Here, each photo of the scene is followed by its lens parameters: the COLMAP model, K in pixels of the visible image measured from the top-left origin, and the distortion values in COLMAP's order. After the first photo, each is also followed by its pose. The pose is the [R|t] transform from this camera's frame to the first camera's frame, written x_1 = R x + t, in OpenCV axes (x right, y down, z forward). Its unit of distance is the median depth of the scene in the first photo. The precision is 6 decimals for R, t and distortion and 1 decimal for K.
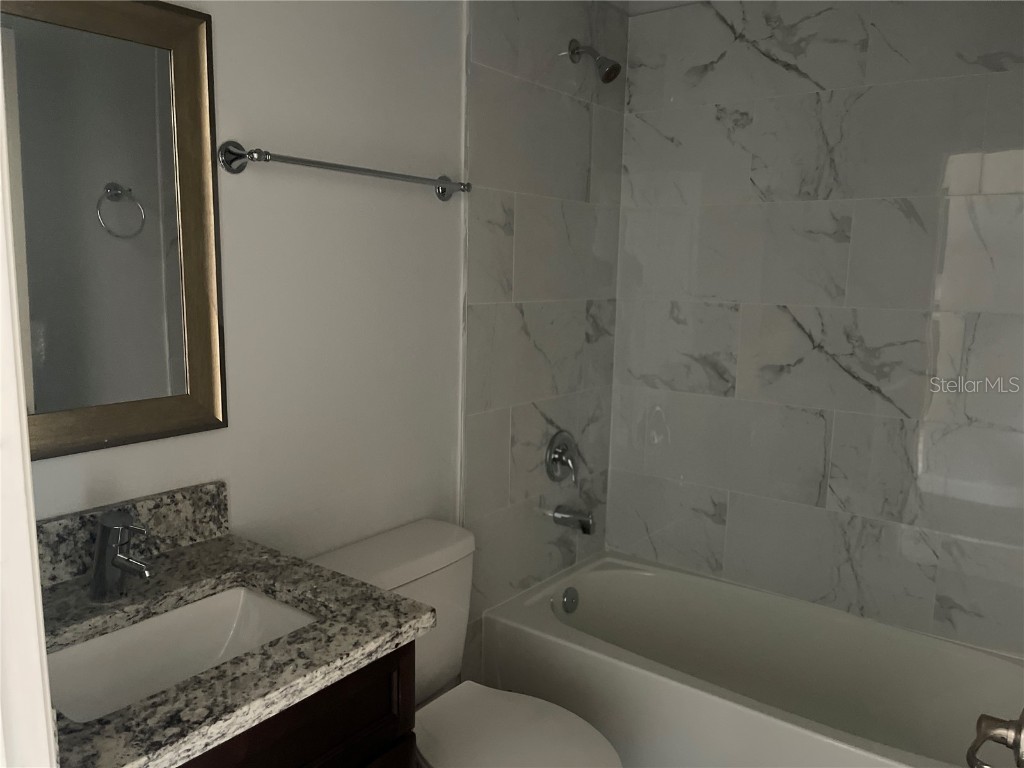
lens RADIAL K [[777.5, 0, 510.0], [0, 777.5, 388.1], [0, 0, 1]] dist [0.066128, -0.070249]
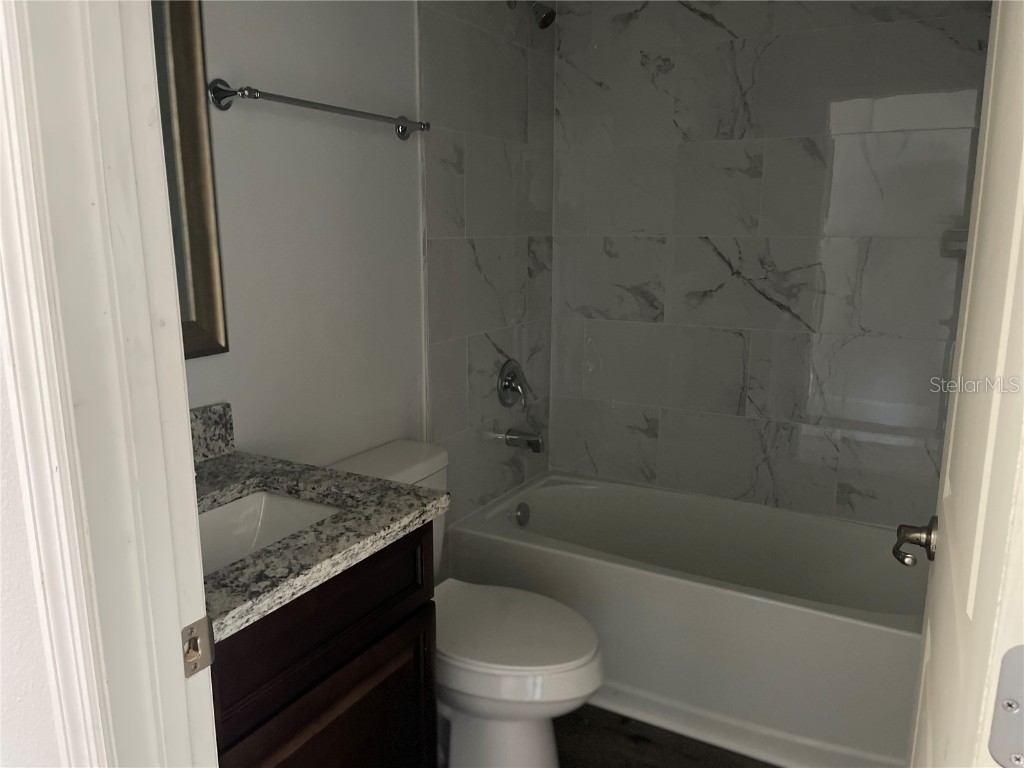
lens RADIAL K [[777.5, 0, 511.7], [0, 777.5, 388.0], [0, 0, 1]] dist [0.066128, -0.070249]
pose [[0.990588, -0.046260, 0.128821, -0.080922], [0.039159, 0.997599, 0.057121, 0.036582], [-0.131154, -0.051539, 0.990021, -0.079320]]
